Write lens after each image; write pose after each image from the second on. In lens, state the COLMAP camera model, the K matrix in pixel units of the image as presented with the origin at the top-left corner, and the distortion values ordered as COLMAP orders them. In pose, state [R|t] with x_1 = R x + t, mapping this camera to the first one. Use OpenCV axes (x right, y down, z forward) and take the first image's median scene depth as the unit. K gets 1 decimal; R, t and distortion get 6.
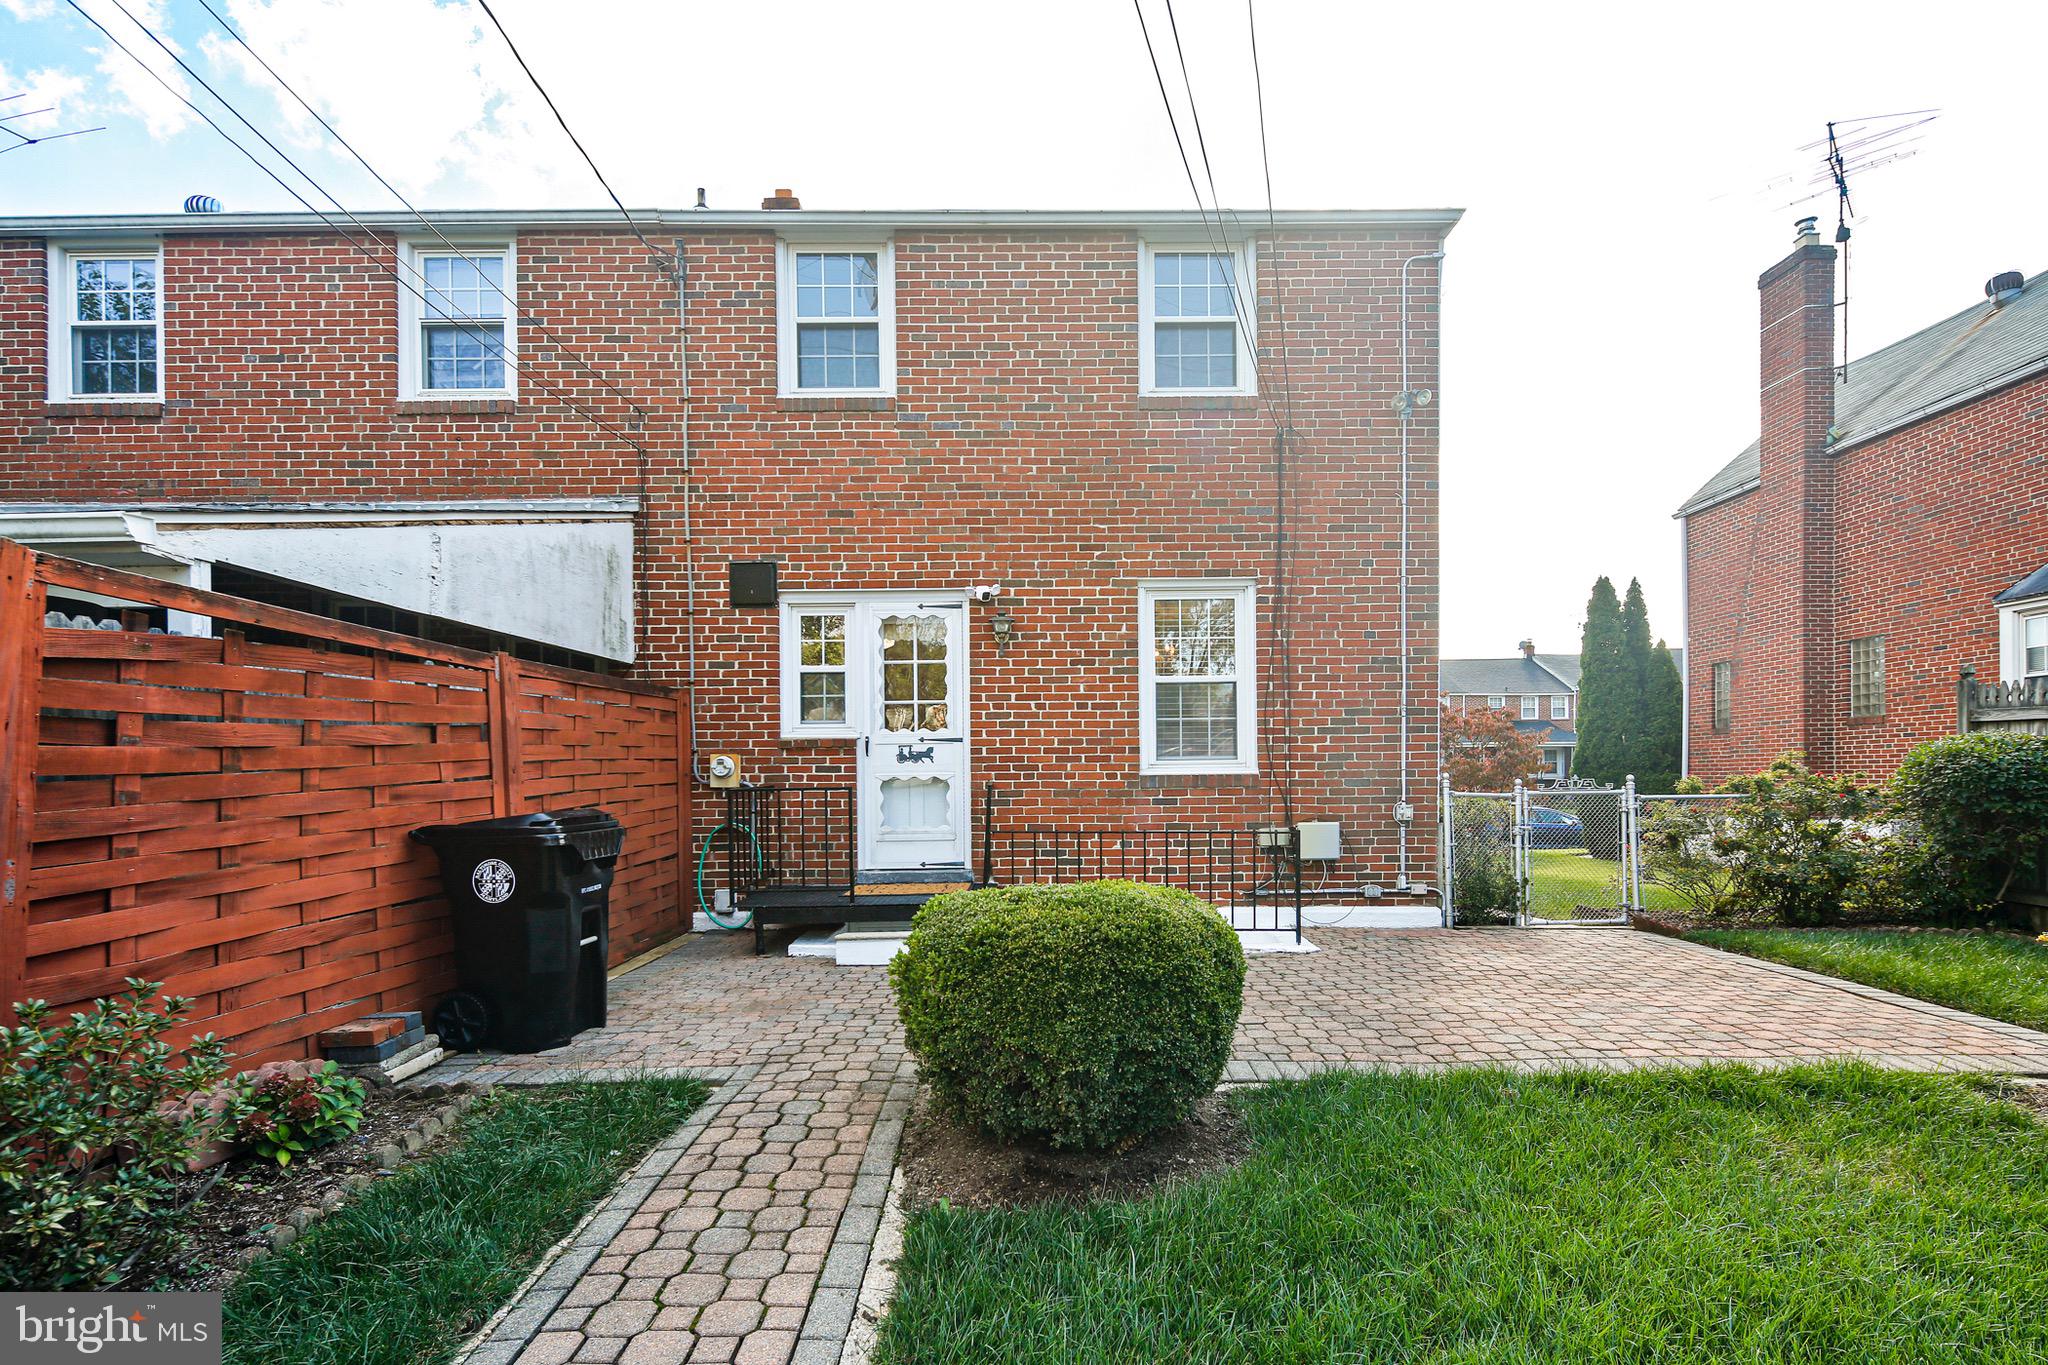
lens RADIAL K [[1044.2, 0, 1017.6], [0, 1044.2, 760.7], [0, 0, 1]] dist [0.000684, -0.001072]
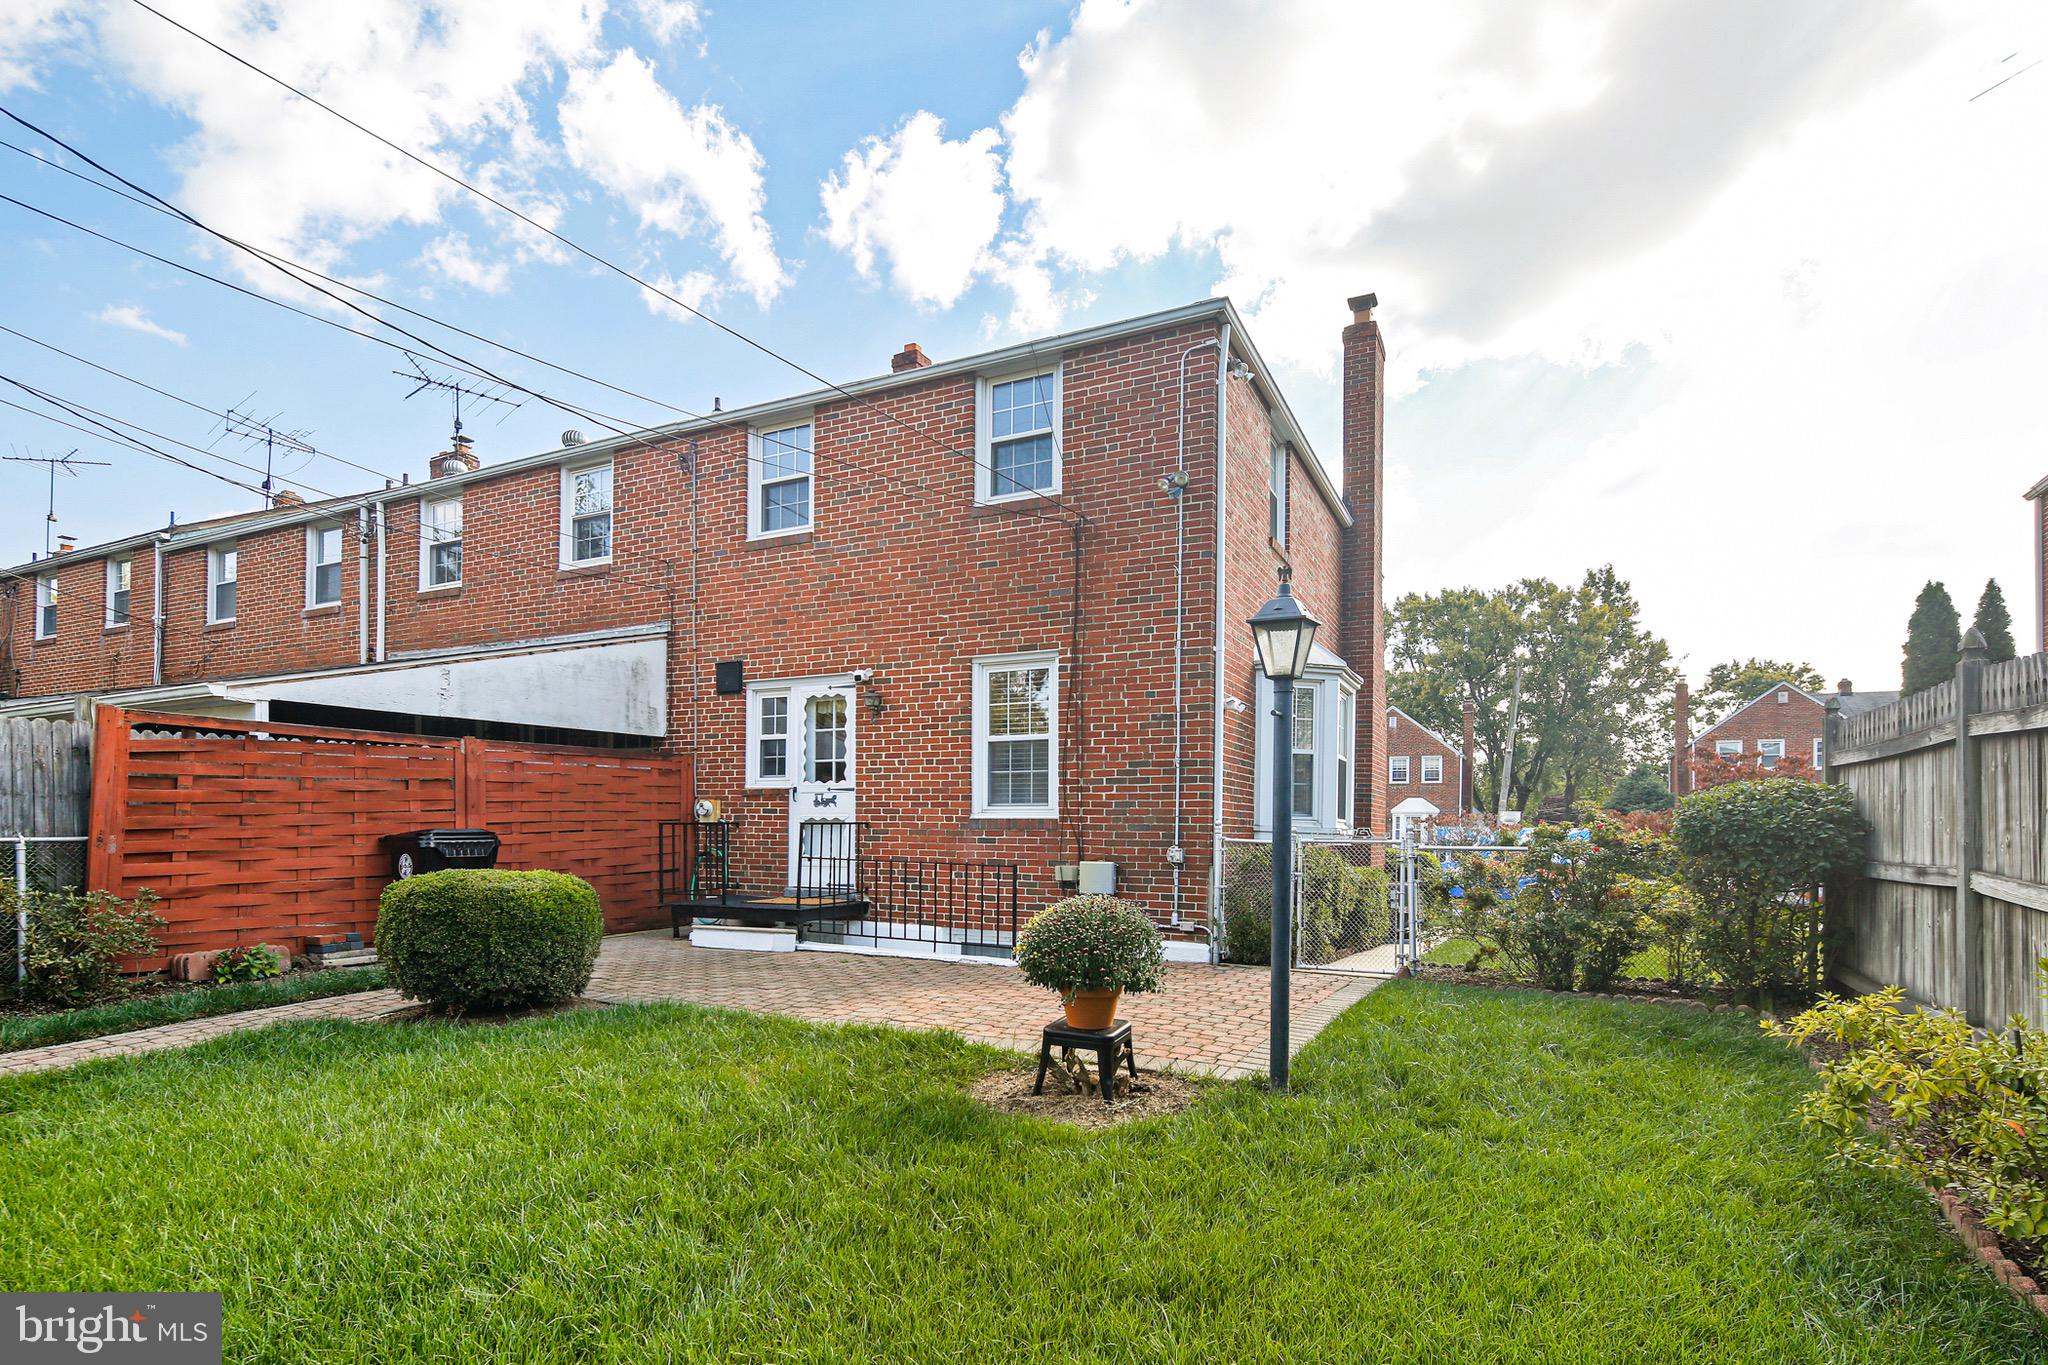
lens RADIAL K [[1086.9, 0, 1024.9], [0, 1086.9, 798.2], [0, 0, 1]] dist [0.000303, 0.000646]
pose [[0.876336, 0.003175, -0.481689, 0.781510], [-0.011141, 0.999844, -0.013678, 0.006987], [0.481571, 0.017353, 0.876235, -0.075119]]
